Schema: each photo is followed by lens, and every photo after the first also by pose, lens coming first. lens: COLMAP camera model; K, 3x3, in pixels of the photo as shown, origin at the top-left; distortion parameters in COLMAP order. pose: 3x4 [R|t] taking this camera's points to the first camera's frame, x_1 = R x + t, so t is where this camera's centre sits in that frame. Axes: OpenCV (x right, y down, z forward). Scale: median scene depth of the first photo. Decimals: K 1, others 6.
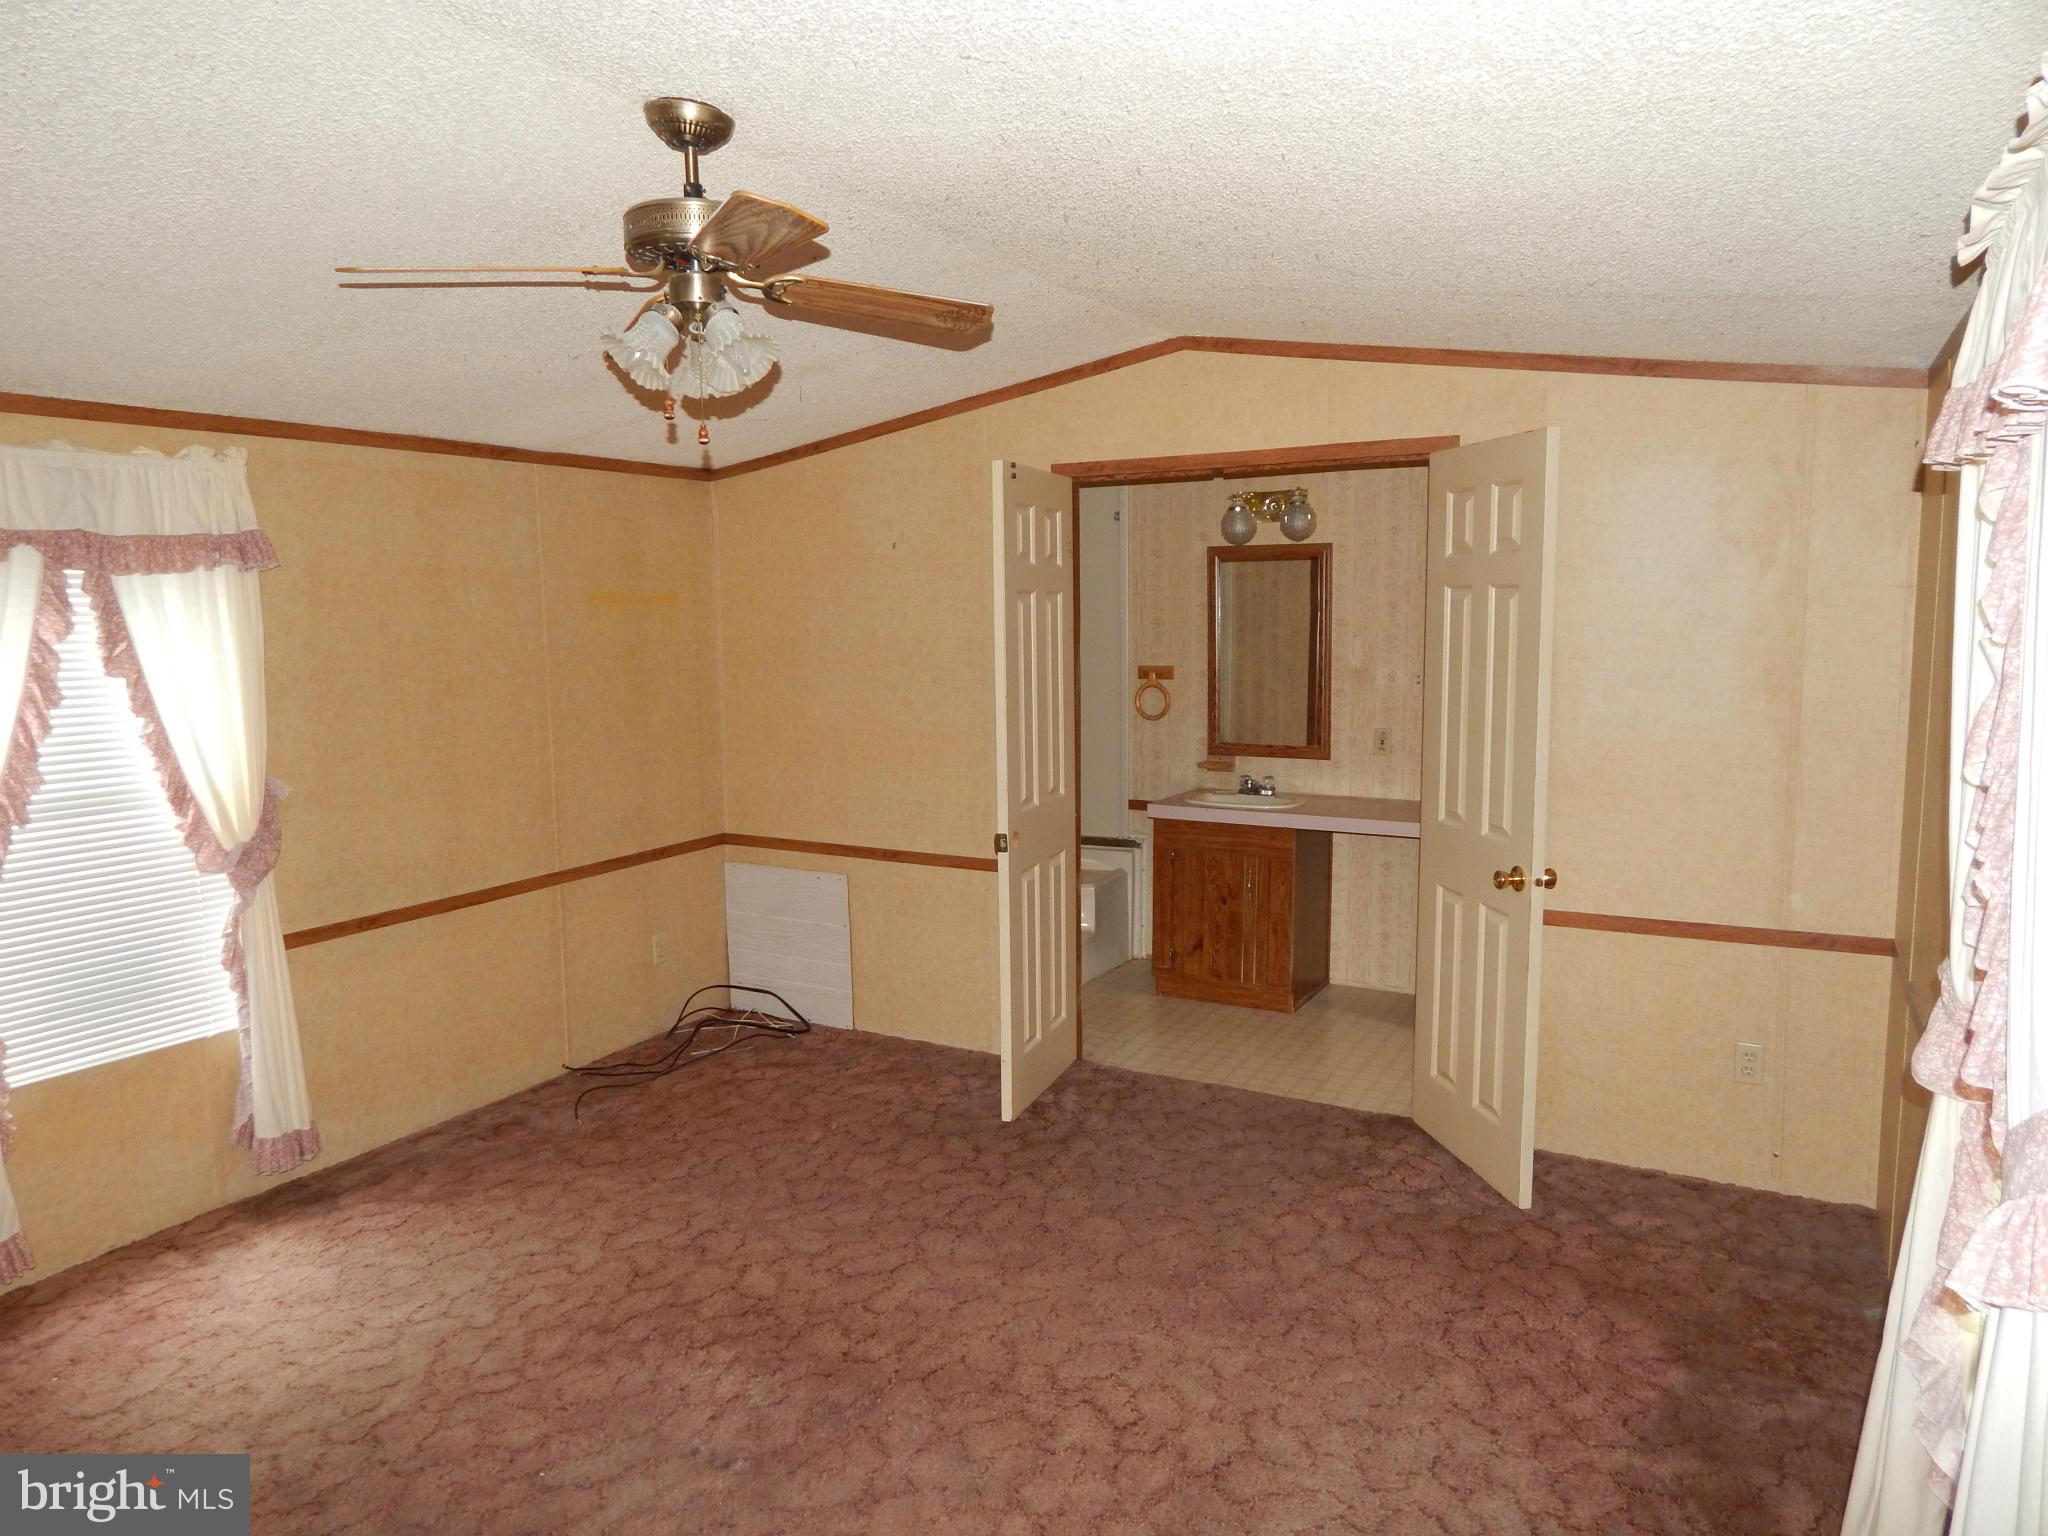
lens RADIAL K [[1336.0, 0, 1012.8], [0, 1336.0, 765.0], [0, 0, 1]] dist [-0.004046, -0.006443]
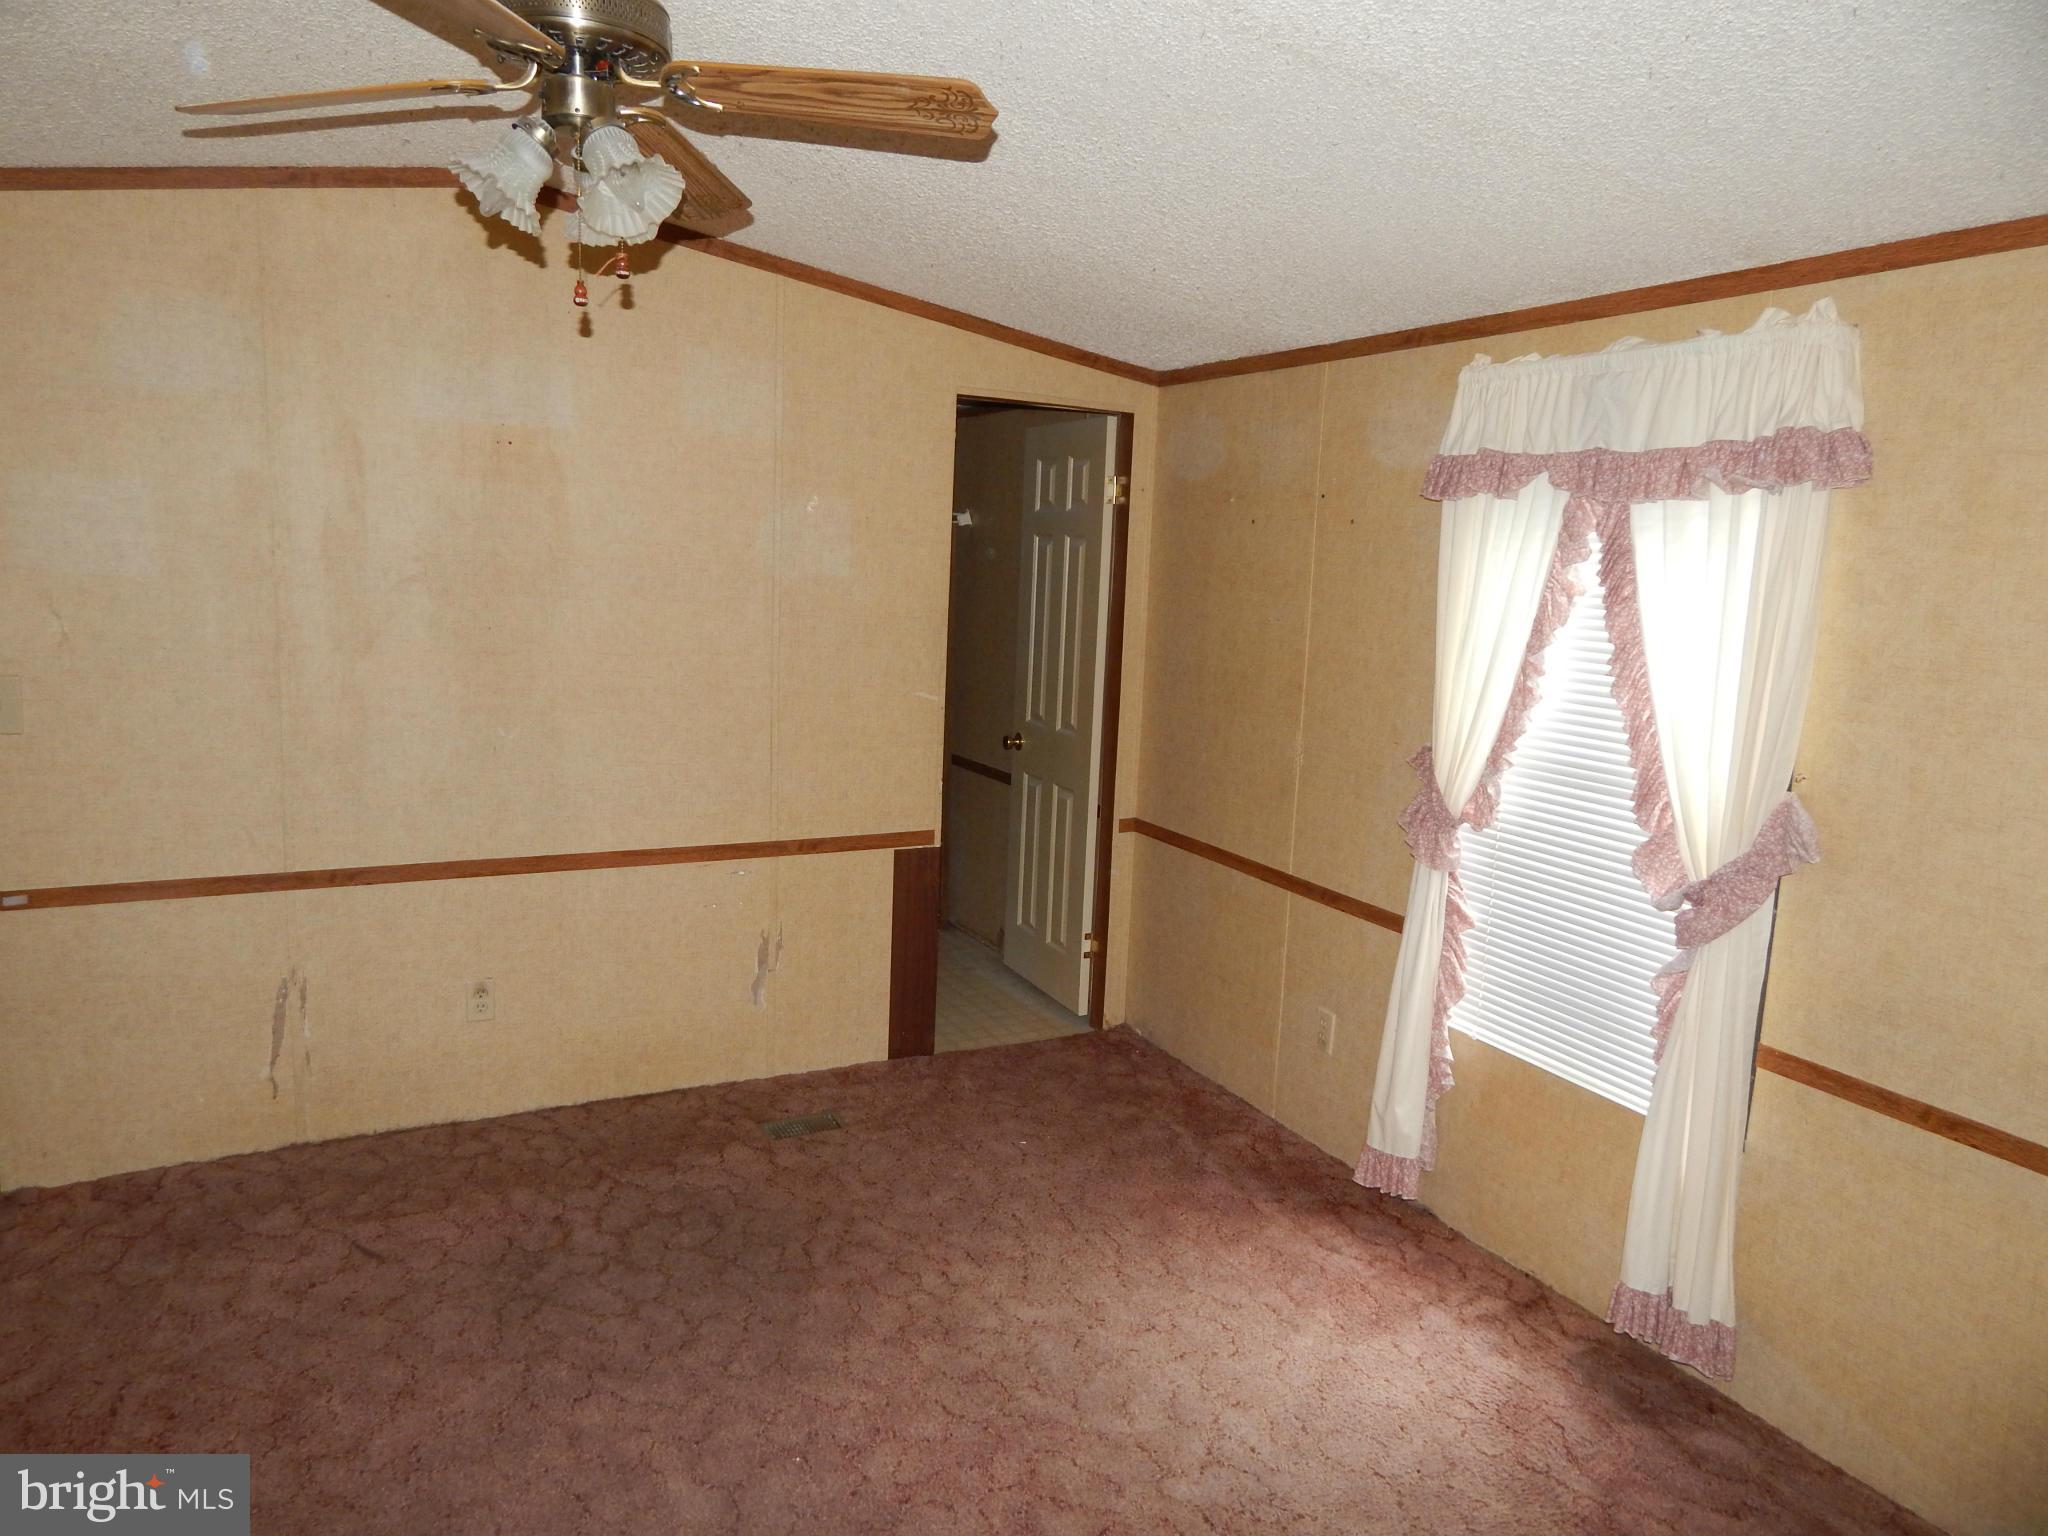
lens RADIAL K [[1336.0, 0, 1012.8], [0, 1336.0, 765.0], [0, 0, 1]] dist [-0.004046, -0.006443]
pose [[-0.546273, 0.130704, -0.827346, 0.201648], [-0.121837, 0.964846, 0.232871, -0.128305], [0.828699, 0.228012, -0.511145, 1.101255]]
